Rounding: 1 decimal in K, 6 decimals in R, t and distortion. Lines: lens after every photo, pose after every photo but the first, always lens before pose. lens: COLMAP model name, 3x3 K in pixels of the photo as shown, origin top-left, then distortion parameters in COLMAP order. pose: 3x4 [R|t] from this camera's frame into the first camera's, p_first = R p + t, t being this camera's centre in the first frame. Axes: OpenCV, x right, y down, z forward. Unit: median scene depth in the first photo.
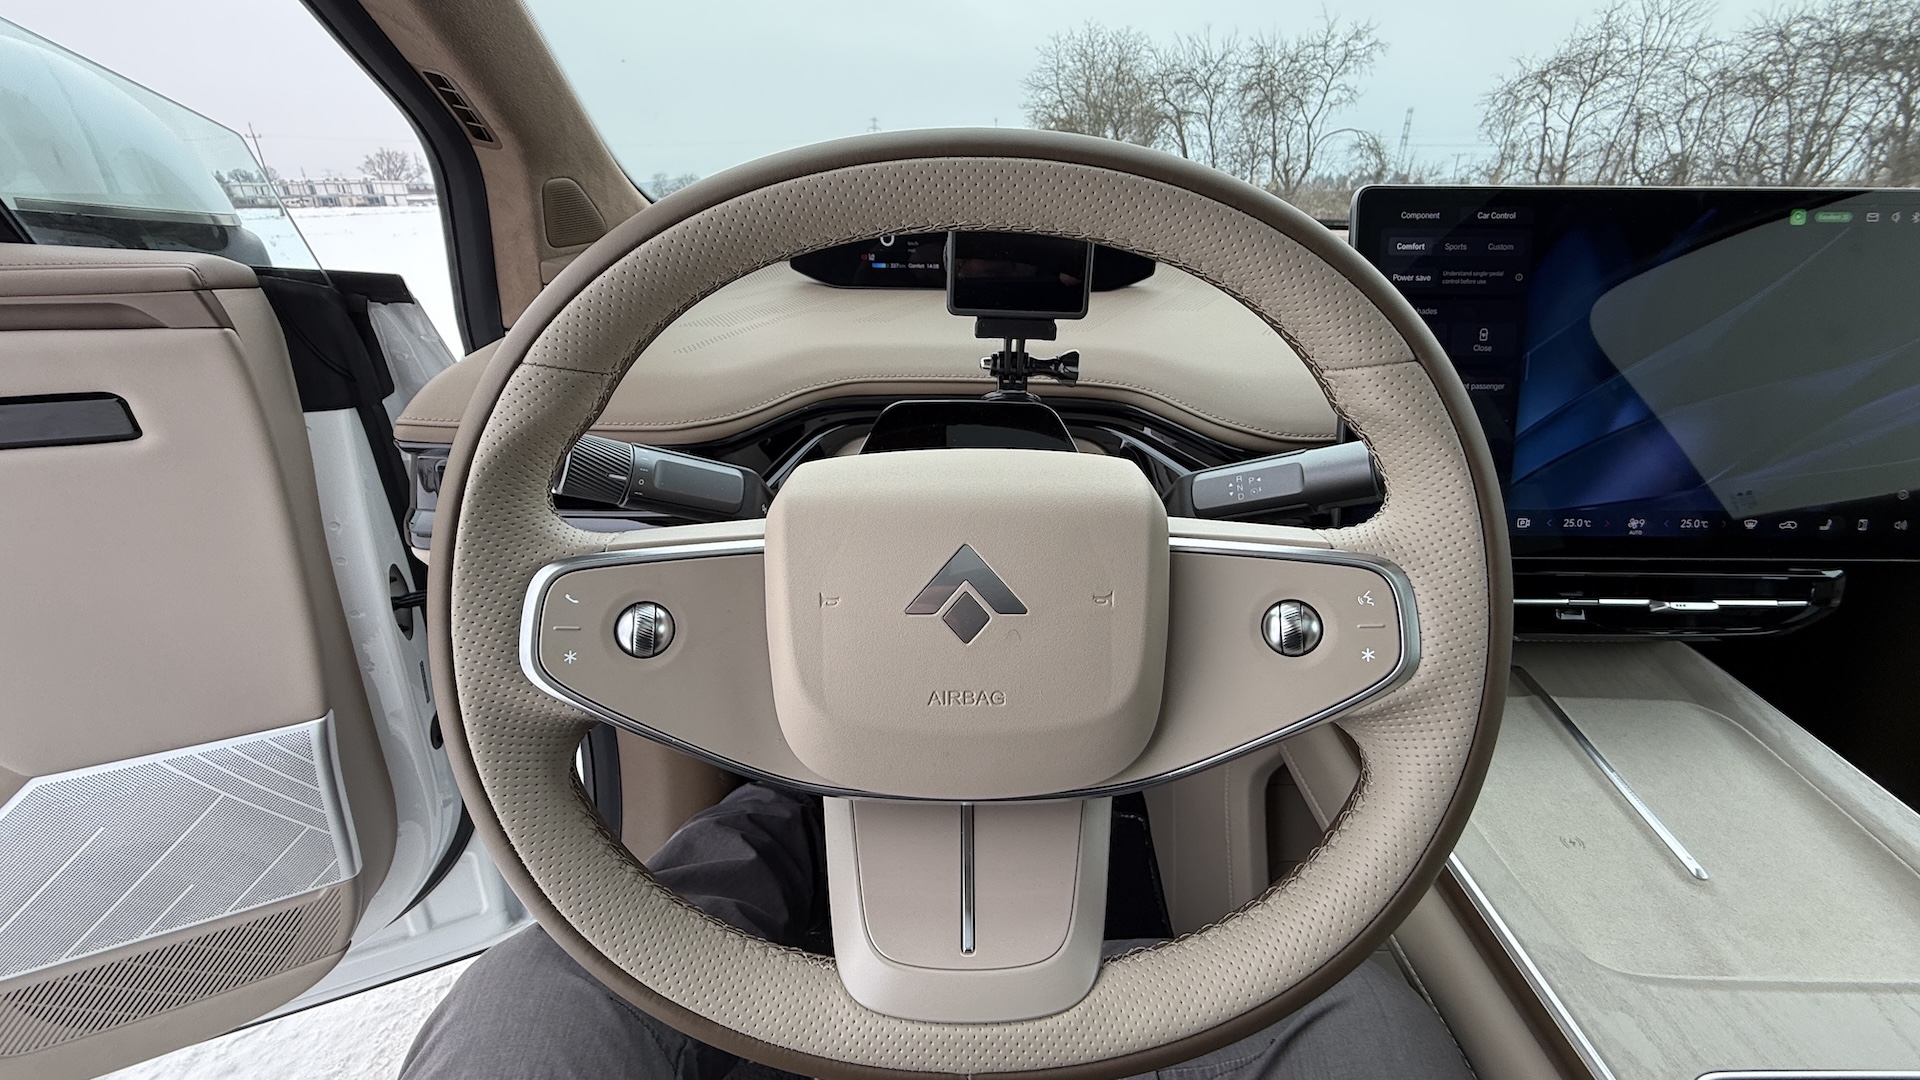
lens RADIAL K [[768.4, 0, 959.4], [0, 768.4, 536.6], [0, 0, 1]] dist [0.000365, 0.000043]
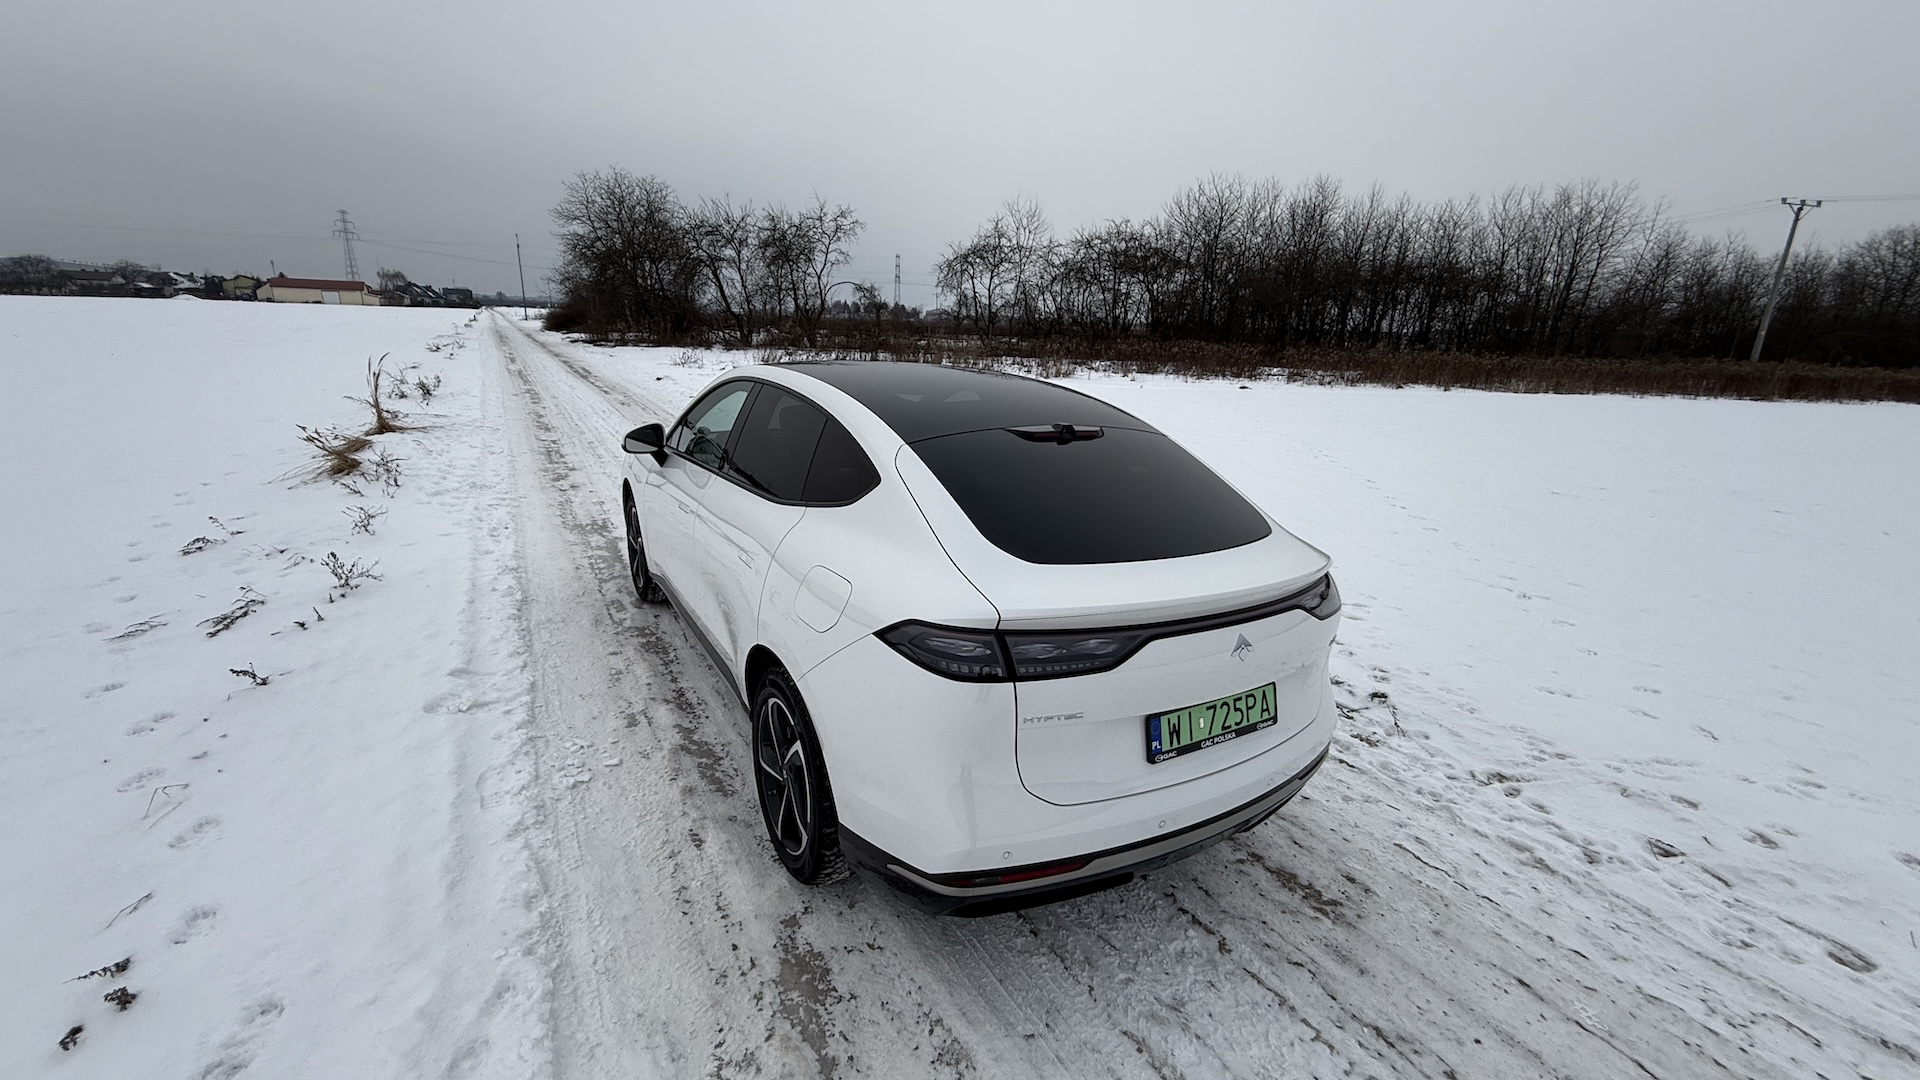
lens RADIAL K [[768.8, 0, 958.5], [0, 768.8, 536.7], [0, 0, 1]] dist [-0.000269, 0.000319]
pose [[0.851154, -0.103962, 0.514518, -0.046302], [0.171409, 0.981506, -0.085238, 0.031989], [-0.496141, 0.160744, 0.853232, -0.131703]]
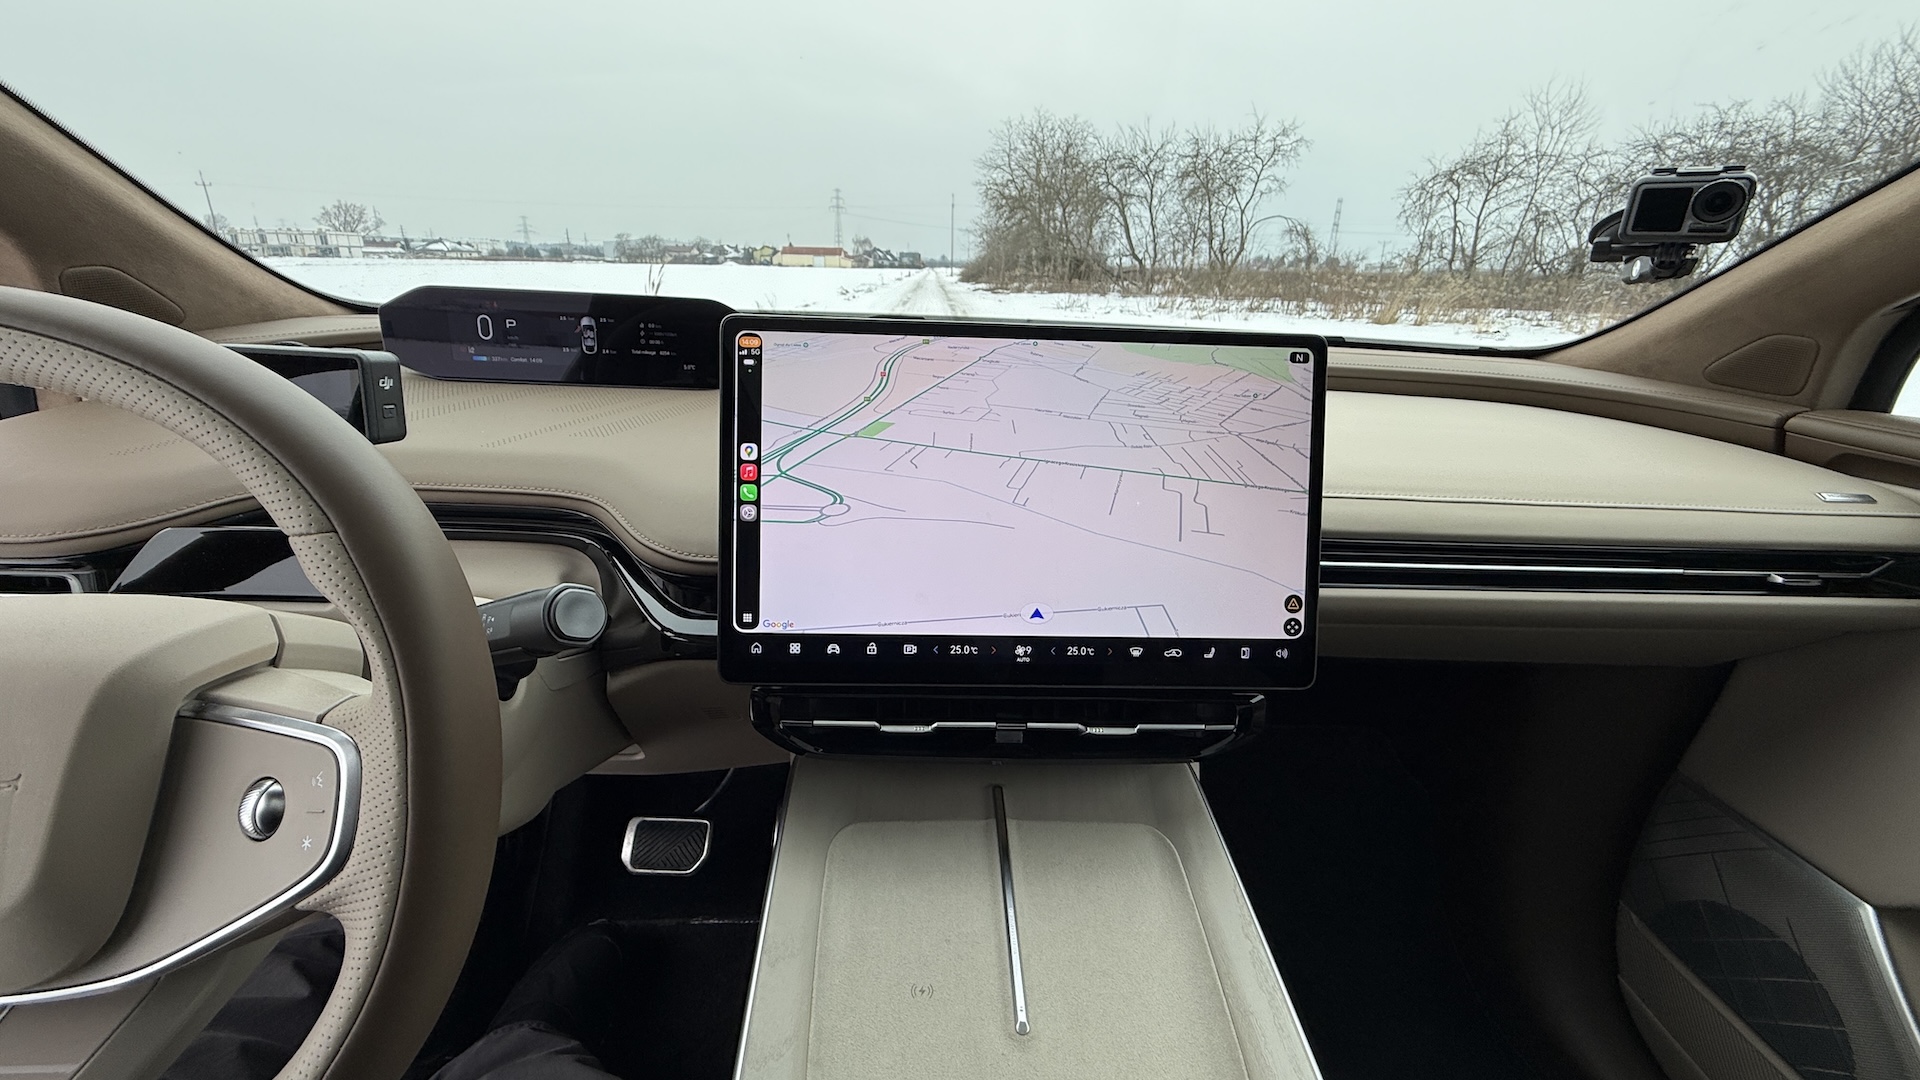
lens RADIAL K [[766.8, 0, 956.6], [0, 766.8, 536.1], [0, 0, 1]] dist [-0.001387, 0.000586]
pose [[0.998543, 0.012408, 0.052521, 0.011129], [-0.008305, 0.996947, -0.077641, -0.001310], [-0.053324, 0.077092, 0.995597, 0.000071]]
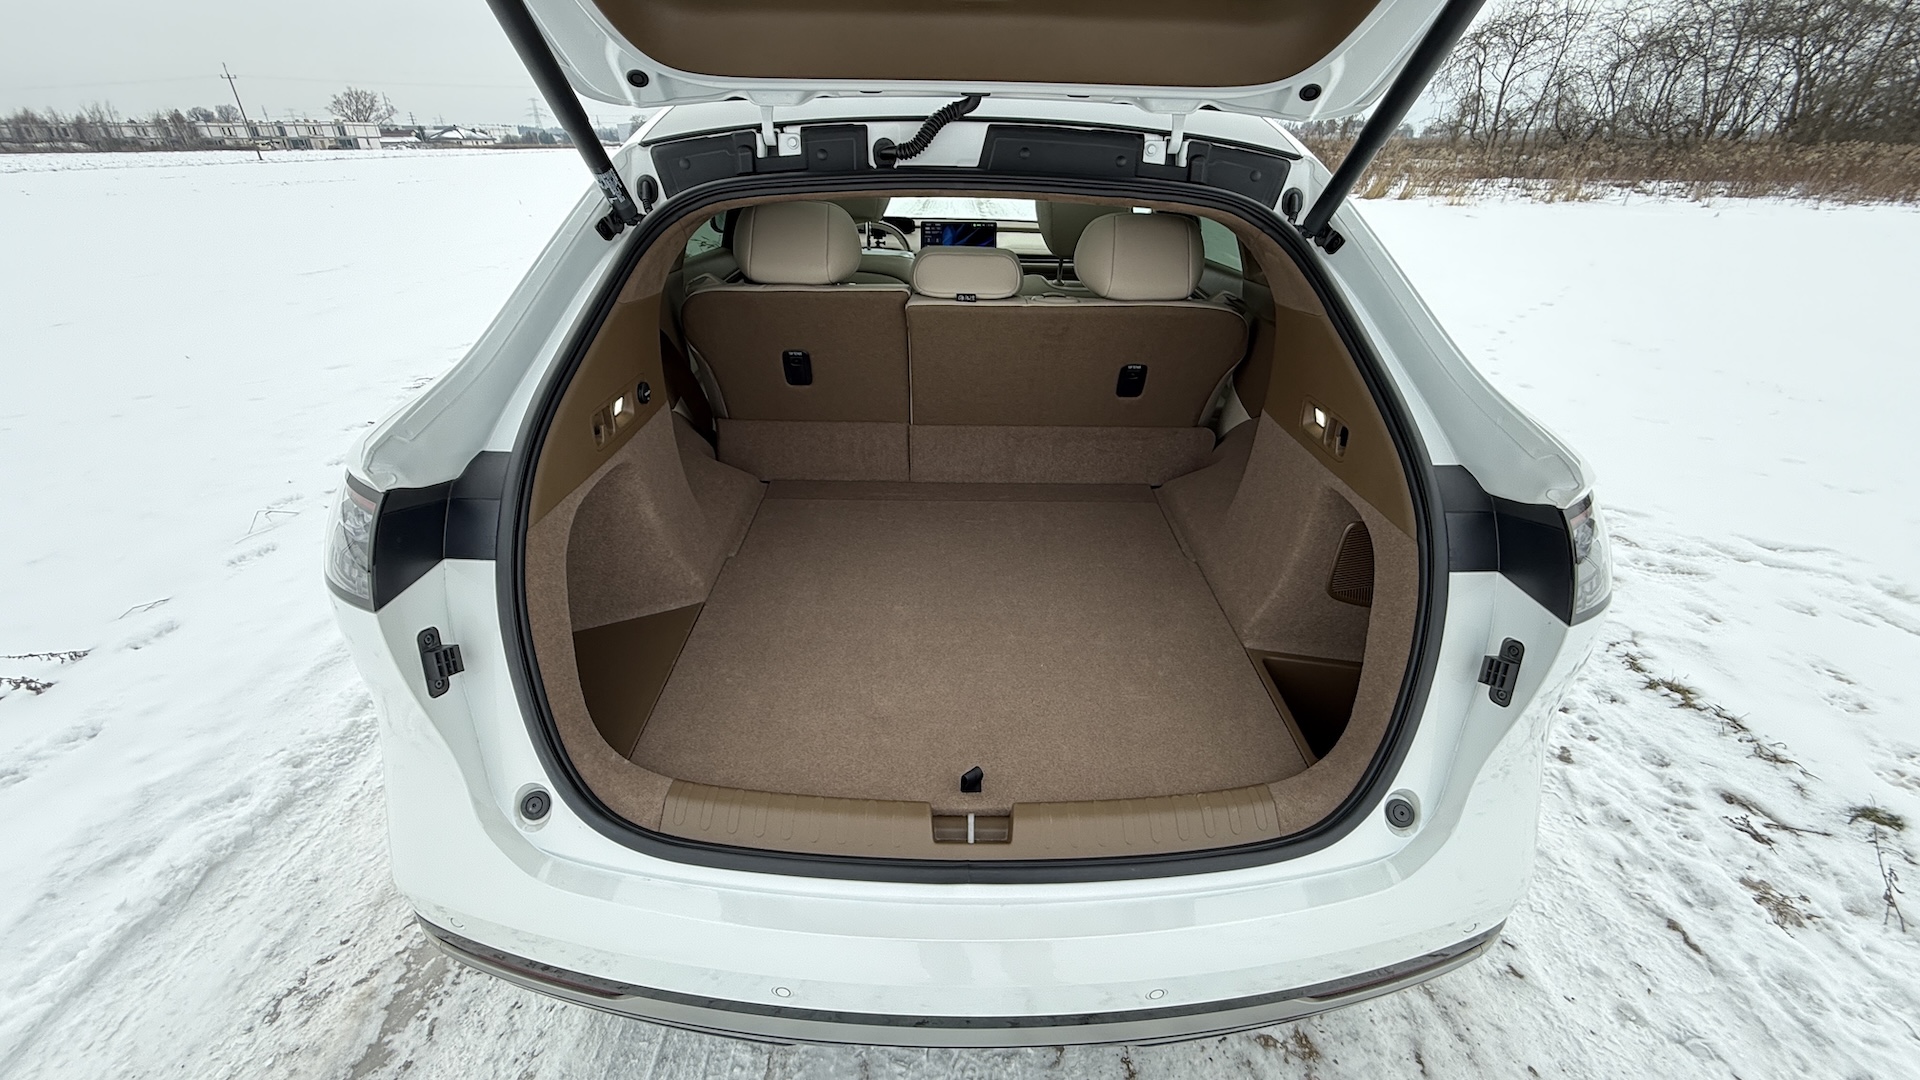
lens RADIAL K [[770.5, 0, 956.4], [0, 770.5, 535.5], [0, 0, 1]] dist [0.000566, -0.000223]
pose [[0.999907, -0.001289, 0.013611, 0.011299], [0.000507, 0.998357, 0.057305, 0.034660], [-0.013663, -0.057293, 0.998264, -0.106577]]
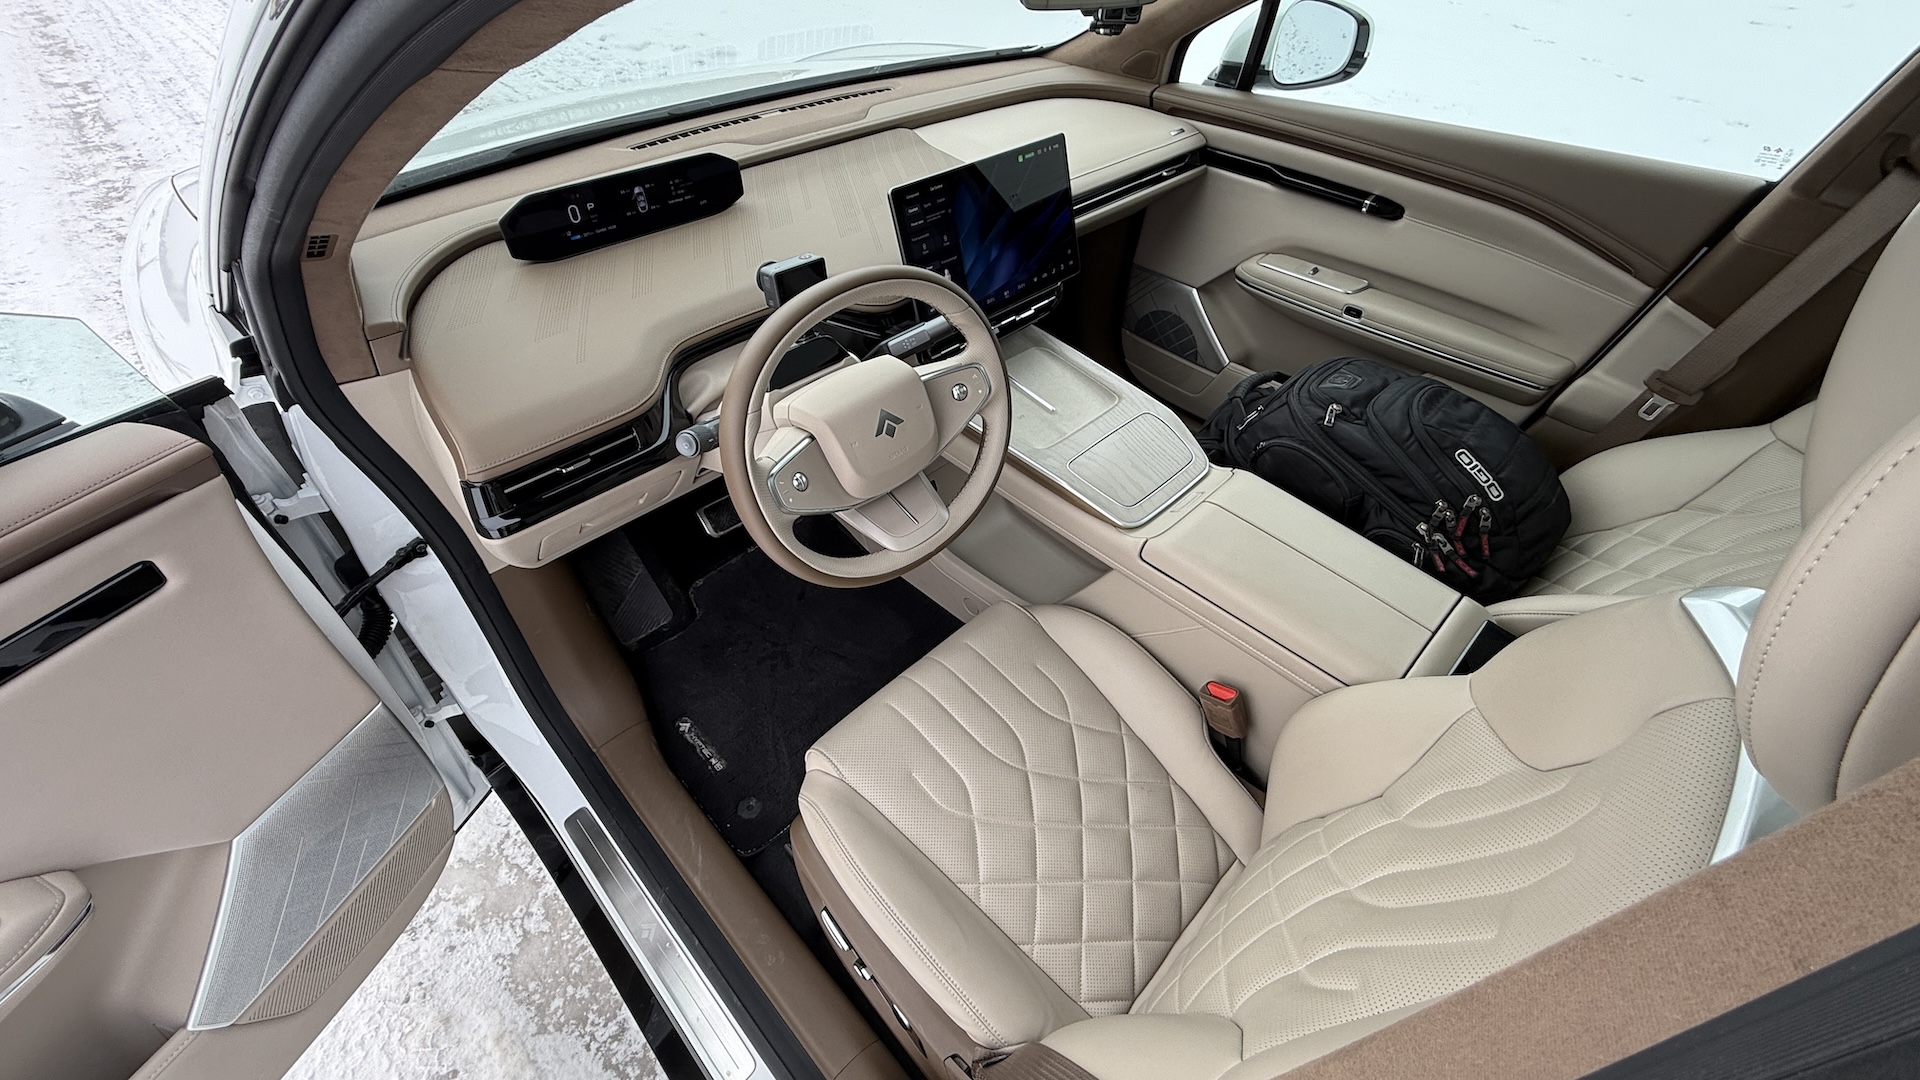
lens RADIAL K [[766.8, 0, 956.6], [0, 766.8, 536.1], [0, 0, 1]] dist [-0.001387, 0.000586]
pose [[0.709055, -0.487741, 0.509264, -0.014382], [0.279164, 0.857358, 0.432440, -0.007209], [-0.647541, -0.164455, 0.744074, -0.014299]]
